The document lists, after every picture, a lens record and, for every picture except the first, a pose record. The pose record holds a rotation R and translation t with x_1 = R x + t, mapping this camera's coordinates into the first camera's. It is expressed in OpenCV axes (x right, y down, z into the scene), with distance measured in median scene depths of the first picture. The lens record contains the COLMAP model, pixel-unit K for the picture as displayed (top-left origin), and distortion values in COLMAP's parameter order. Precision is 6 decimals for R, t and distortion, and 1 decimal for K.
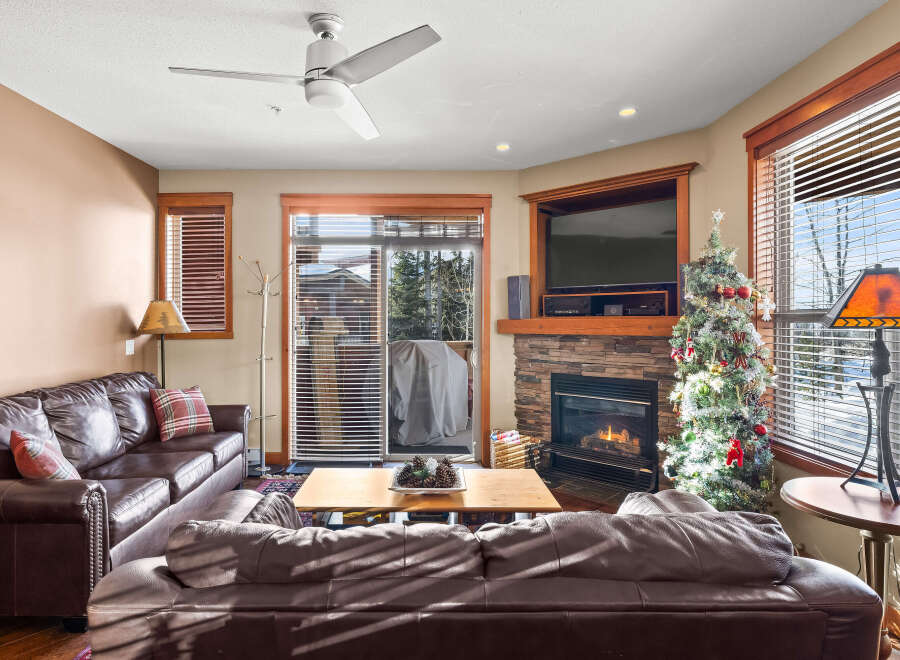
lens RADIAL K [[528.9, 0, 419.7], [0, 528.9, 318.4], [0, 0, 1]] dist [-0.006157, 0.003944]
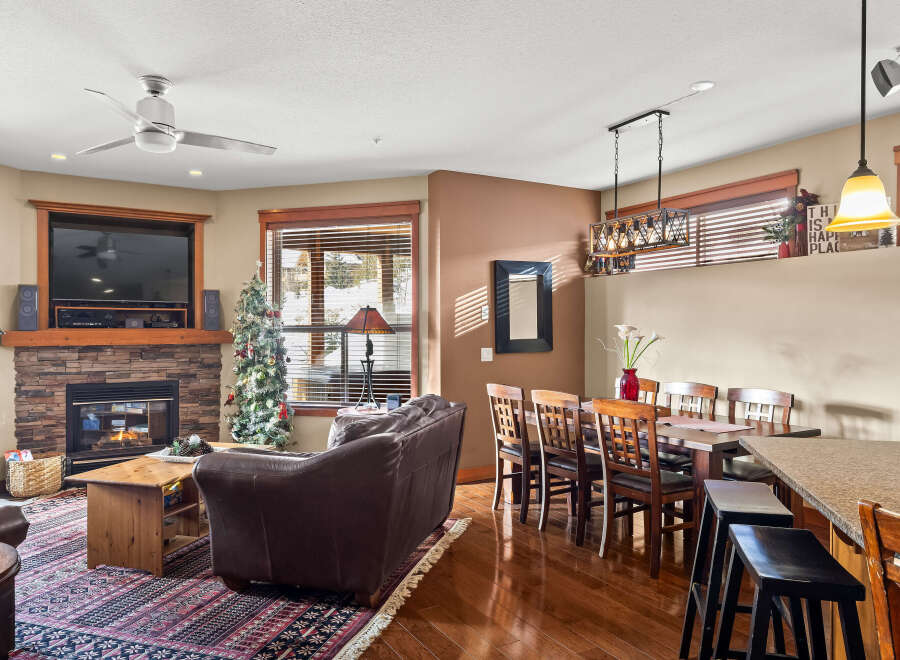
lens RADIAL K [[631.0, 0, 443.9], [0, 631.0, 329.5], [0, 0, 1]] dist [-0.003343, 0.003846]
pose [[0.258817, 0.005633, 0.965910, -0.772838], [0.000745, 0.999982, -0.006032, 0.007074], [-0.965926, 0.002280, 0.258808, -0.001450]]
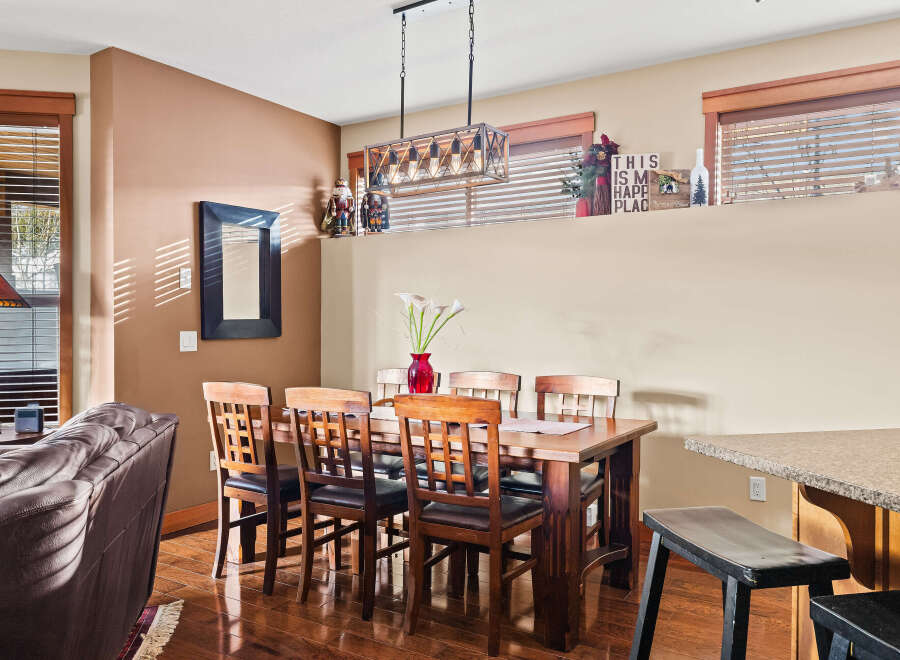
lens RADIAL K [[709.4, 0, 442.1], [0, 709.4, 329.6], [0, 0, 1]] dist [0.006991, 0.002283]
pose [[-0.219642, 0.003949, 0.975572, -0.524390], [0.002039, 0.999991, -0.003589, 0.038649], [-0.975578, 0.001201, -0.219648, 0.122442]]
